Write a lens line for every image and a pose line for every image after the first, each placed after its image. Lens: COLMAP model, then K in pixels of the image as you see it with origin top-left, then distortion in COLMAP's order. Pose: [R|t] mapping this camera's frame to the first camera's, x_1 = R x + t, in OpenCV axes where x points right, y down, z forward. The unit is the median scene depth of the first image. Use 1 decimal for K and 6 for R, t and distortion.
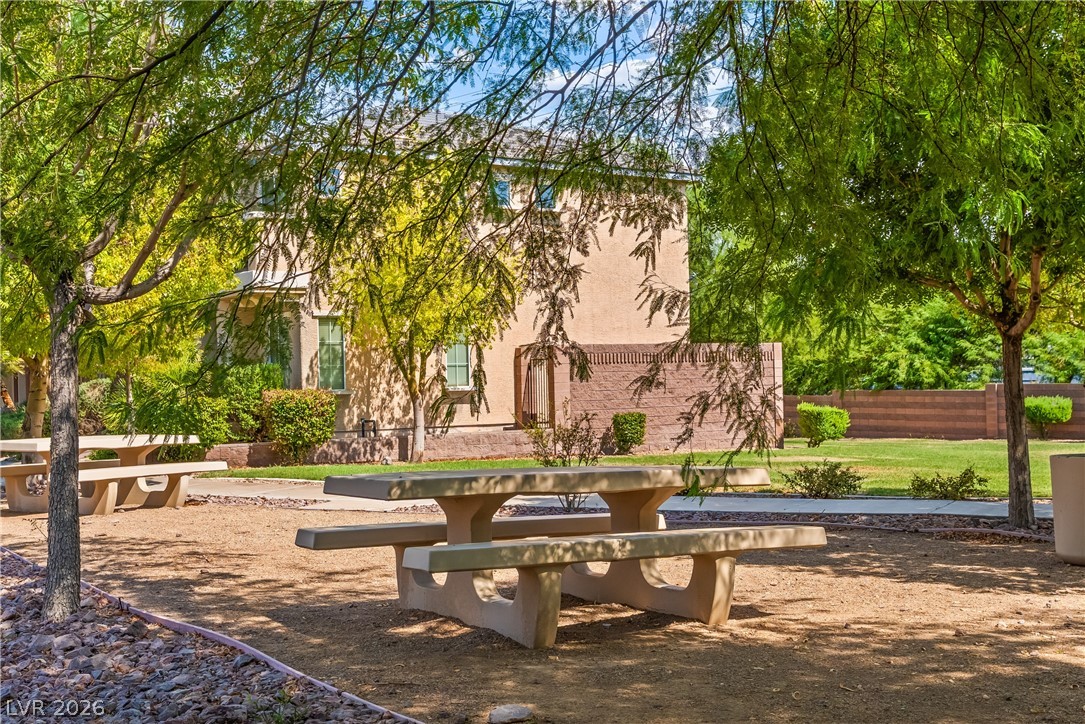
lens RADIAL K [[1323.6, 0, 542.5], [0, 1323.6, 362.0], [0, 0, 1]] dist [-0.003081, -0.001207]
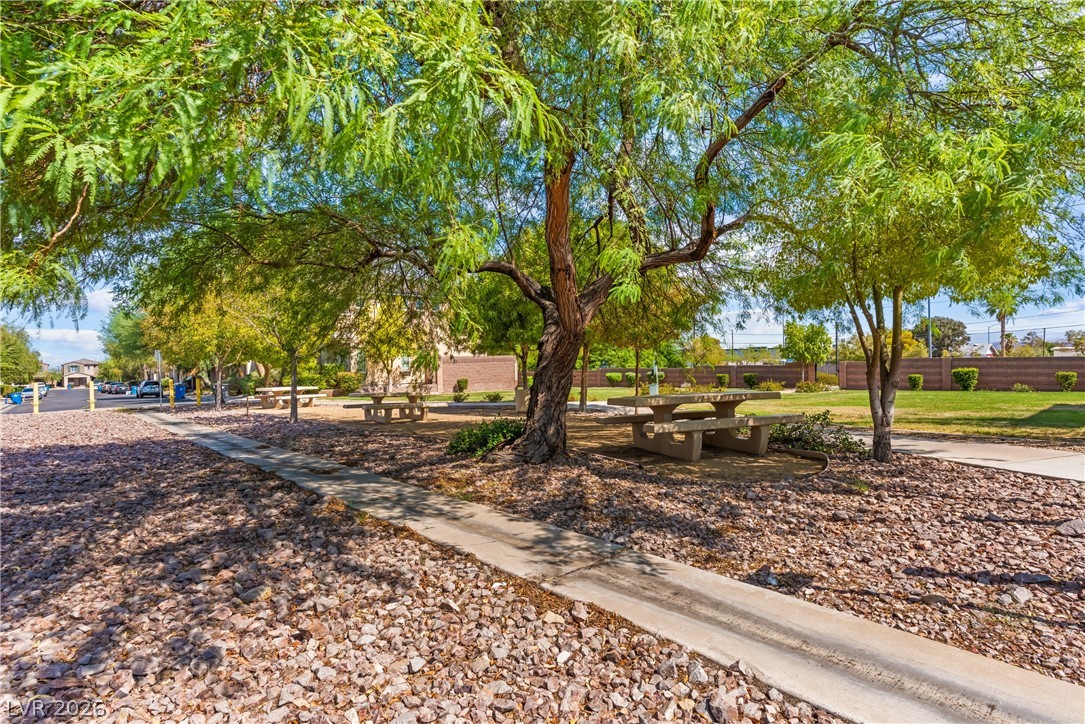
lens RADIAL K [[563.4, 0, 542.5], [0, 563.4, 362.0], [0, 0, 1]] dist [-0.001246, 0.000331]
pose [[0.990573, 0.001085, 0.136981, 0.120423], [-0.002698, 0.999929, 0.011587, -0.027849], [-0.136958, -0.011848, 0.990506, -0.536727]]
